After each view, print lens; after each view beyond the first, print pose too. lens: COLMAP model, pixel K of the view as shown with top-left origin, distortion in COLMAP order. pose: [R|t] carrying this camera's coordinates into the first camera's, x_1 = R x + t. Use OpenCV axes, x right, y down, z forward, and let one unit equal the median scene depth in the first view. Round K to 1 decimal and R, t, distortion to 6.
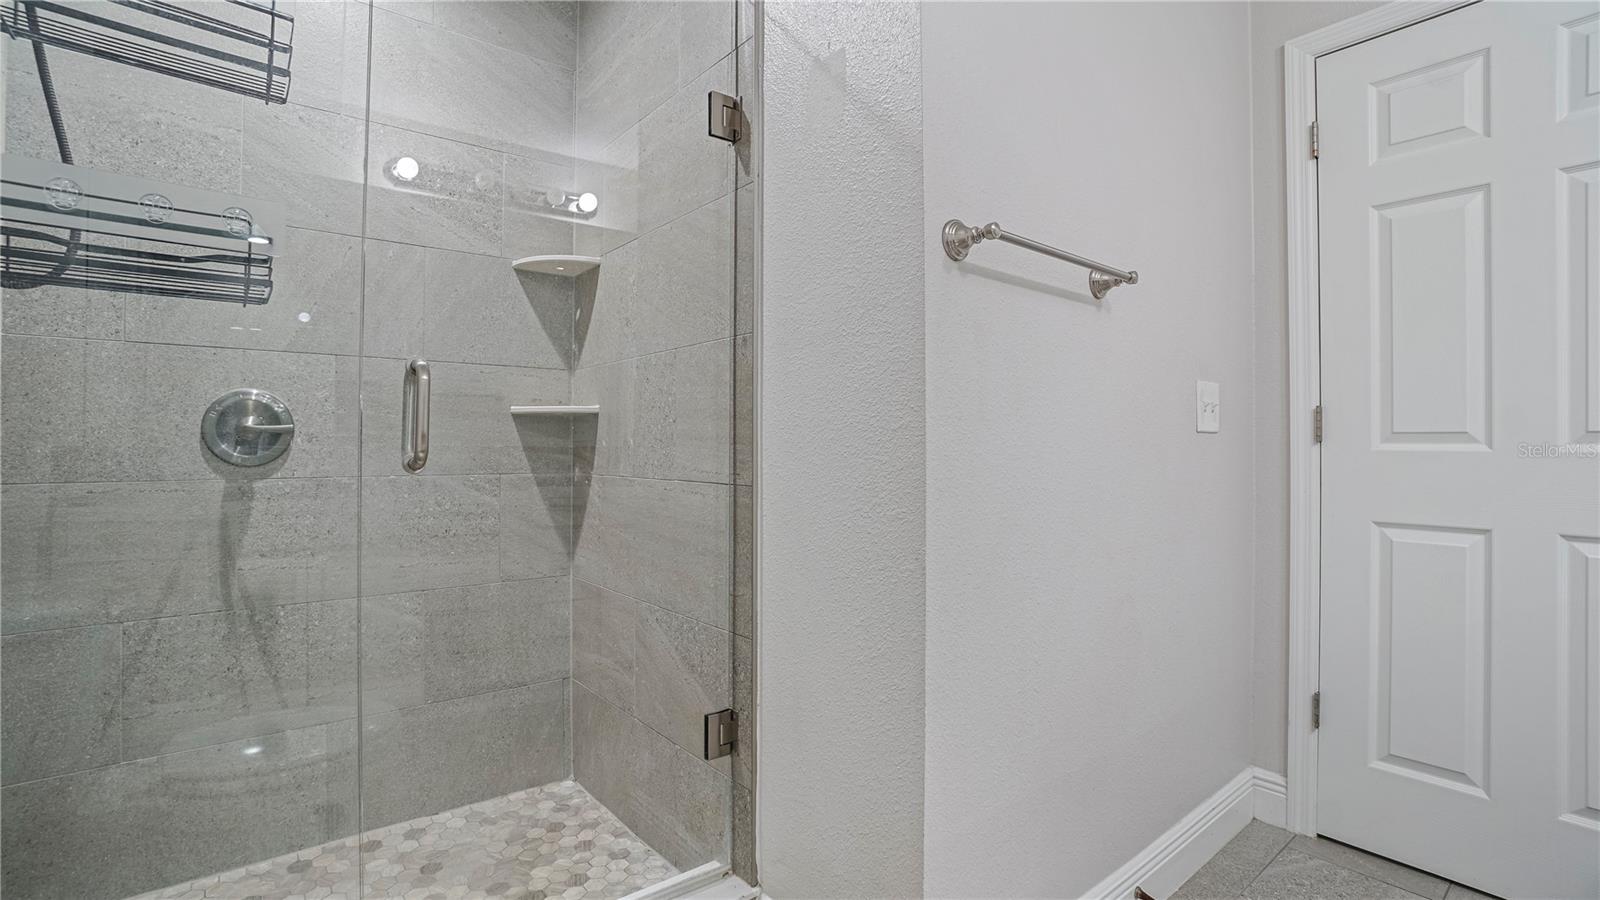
lens RADIAL K [[739.0, 0, 798.2], [0, 739.0, 427.9], [0, 0, 1]] dist [0.000644, 0.000724]
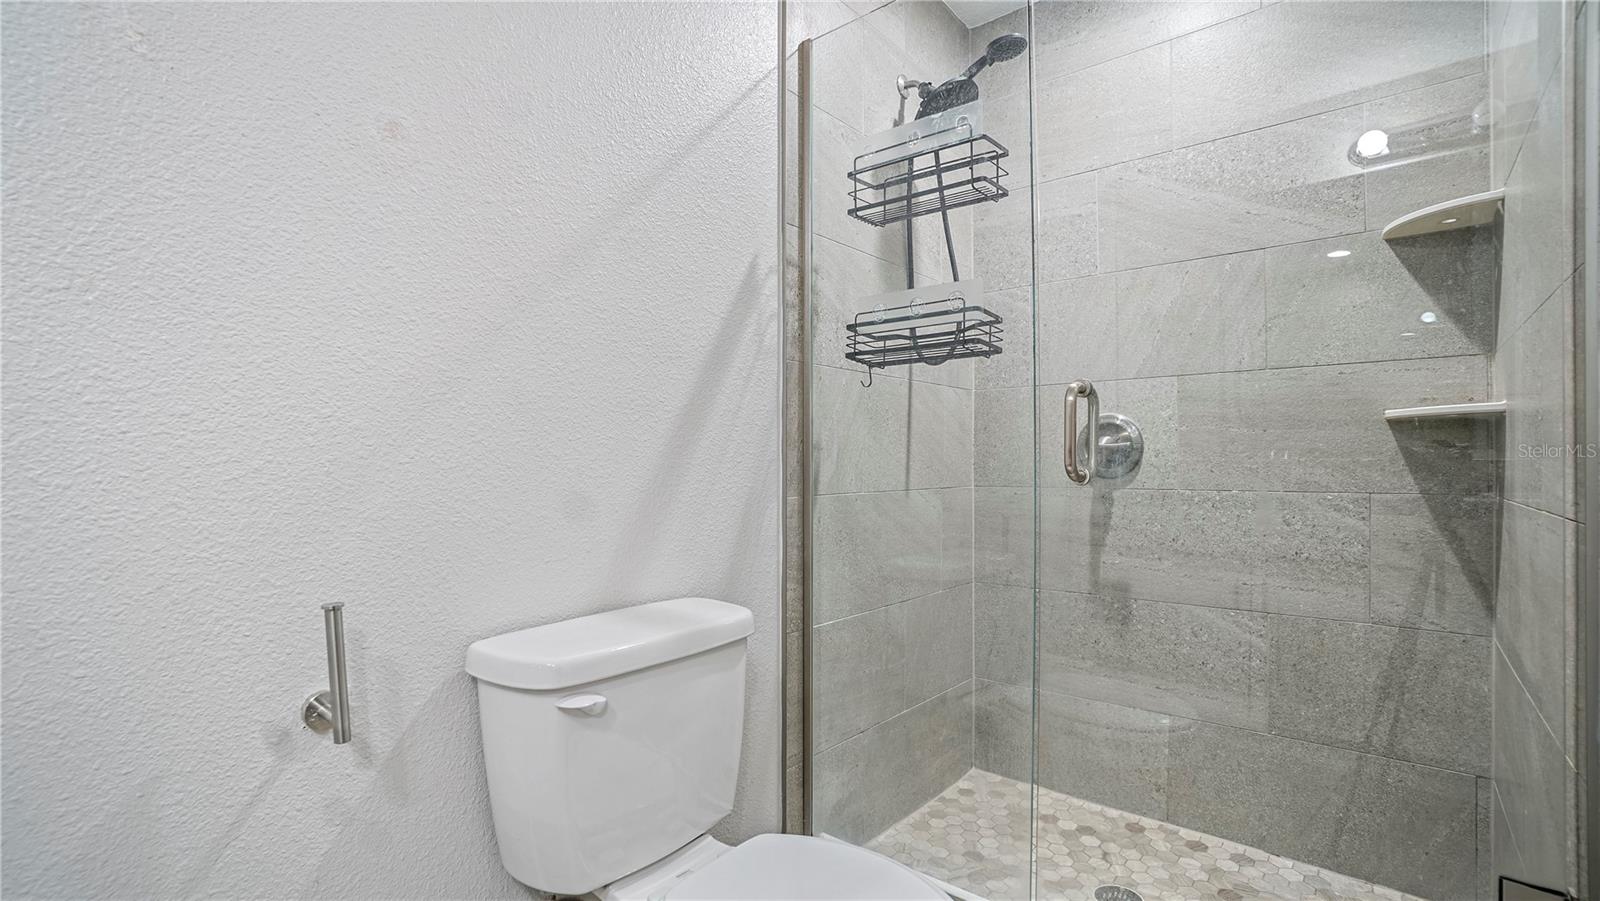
lens RADIAL K [[755.4, 0, 800.0], [0, 755.4, 450.5], [0, 0, 1]] dist [0.019319, 0.000168]
pose [[0.228084, -0.020612, -0.973423, 0.335639], [0.029278, 0.999469, -0.014304, 0.009518], [0.973201, -0.025237, 0.228567, 0.218491]]
